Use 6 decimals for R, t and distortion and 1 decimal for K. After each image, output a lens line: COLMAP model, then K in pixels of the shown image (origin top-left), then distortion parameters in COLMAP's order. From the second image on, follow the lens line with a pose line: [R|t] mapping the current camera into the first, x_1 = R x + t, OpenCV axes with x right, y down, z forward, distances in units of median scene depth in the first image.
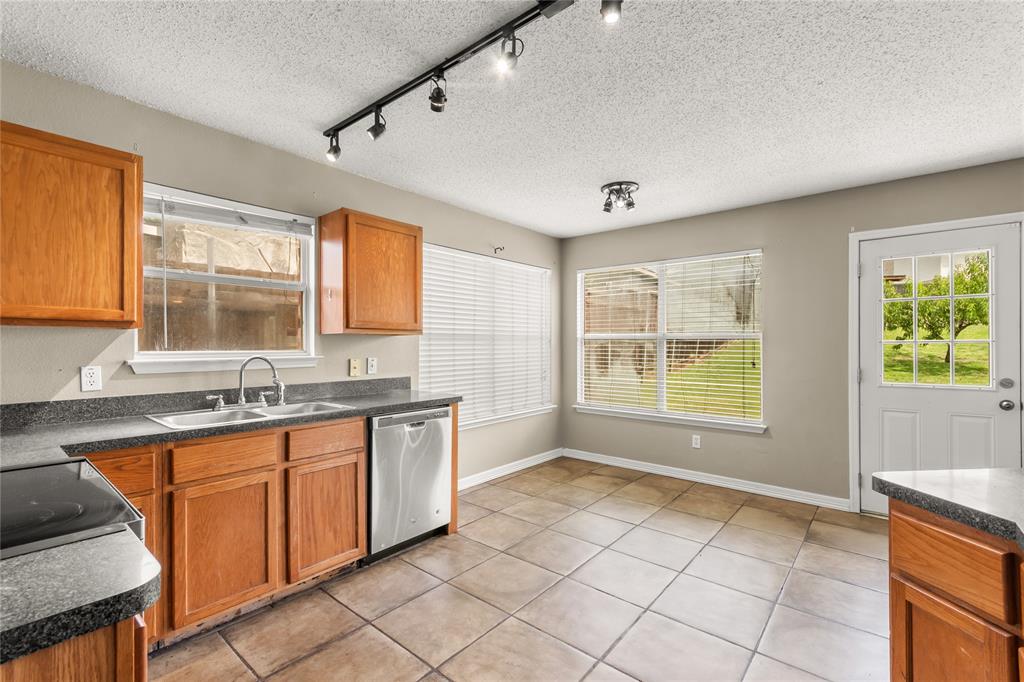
lens RADIAL K [[449.8, 0, 512.9], [0, 449.8, 345.1], [0, 0, 1]] dist [0.001390, 0.000640]
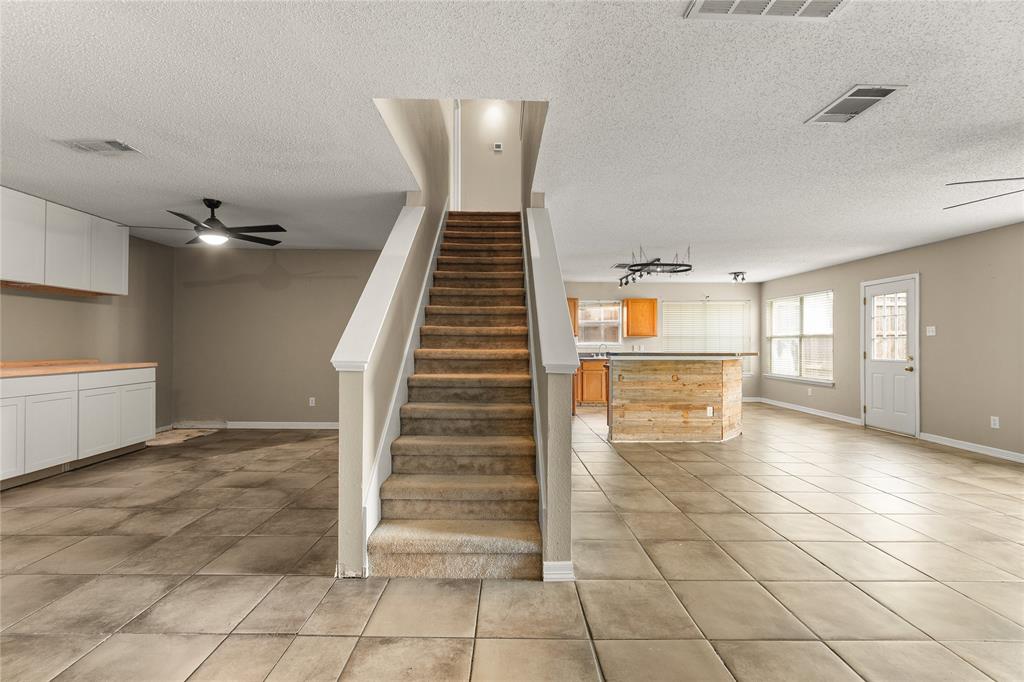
lens RADIAL K [[454.6, 0, 509.6], [0, 454.6, 339.2], [0, 0, 1]] dist [0.002783, -0.000051]
pose [[0.653562, -0.006658, -0.756844, 1.430549], [-0.002351, 0.999939, -0.010827, 0.026371], [0.756869, 0.008855, 0.653506, -1.643087]]
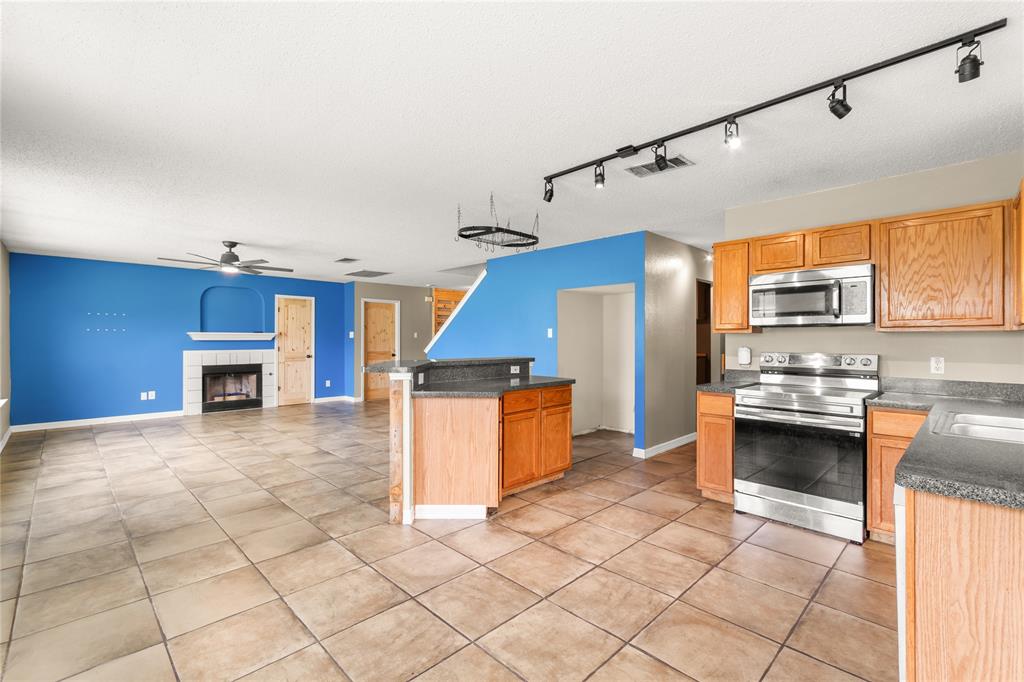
lens RADIAL K [[452.2, 0, 509.9], [0, 452.2, 339.1], [0, 0, 1]] dist [0.001917, -0.000084]
pose [[-0.995222, -0.004188, 0.097551, 0.200464], [-0.004485, 0.999986, -0.002818, -0.001939], [-0.097538, -0.003242, -0.995227, 1.472985]]
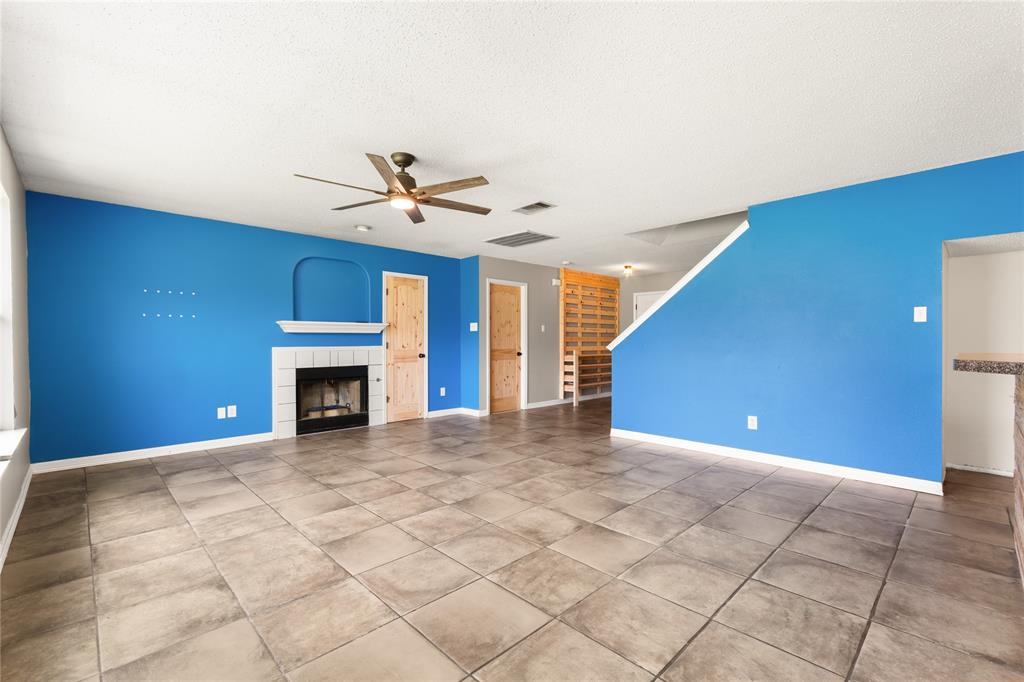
lens RADIAL K [[452.2, 0, 509.9], [0, 452.2, 339.1], [0, 0, 1]] dist [0.001917, -0.000084]
pose [[-0.993770, -0.002575, 0.111425, 1.134124], [-0.003195, 0.999980, -0.005394, 0.039088], [-0.111409, -0.005716, -0.993758, 0.795714]]
